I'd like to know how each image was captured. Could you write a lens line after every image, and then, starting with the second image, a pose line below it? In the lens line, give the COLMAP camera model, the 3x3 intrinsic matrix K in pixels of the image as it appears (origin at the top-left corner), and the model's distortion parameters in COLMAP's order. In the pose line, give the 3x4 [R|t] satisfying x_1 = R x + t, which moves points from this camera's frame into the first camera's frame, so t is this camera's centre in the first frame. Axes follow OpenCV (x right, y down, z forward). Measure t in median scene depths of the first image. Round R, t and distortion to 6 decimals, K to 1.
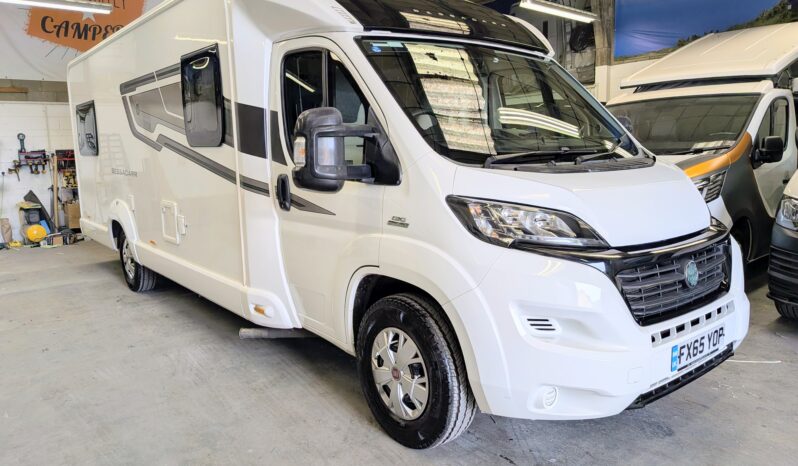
lens RADIAL K [[585.5, 0, 399.0], [0, 585.5, 233.0], [0, 0, 1]] dist [-0.003718, -0.002269]
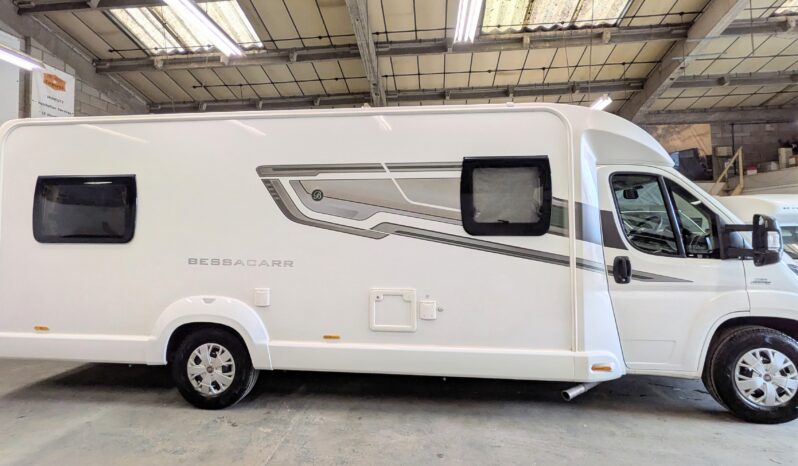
lens RADIAL K [[389.6, 0, 396.7], [0, 389.6, 213.9], [0, 0, 1]] dist [0.002374, 0.000574]
pose [[0.705294, 0.048438, 0.707258, -1.150990], [0.097583, 0.981532, -0.164535, -0.094292], [-0.702167, 0.185062, 0.687542, 0.688555]]
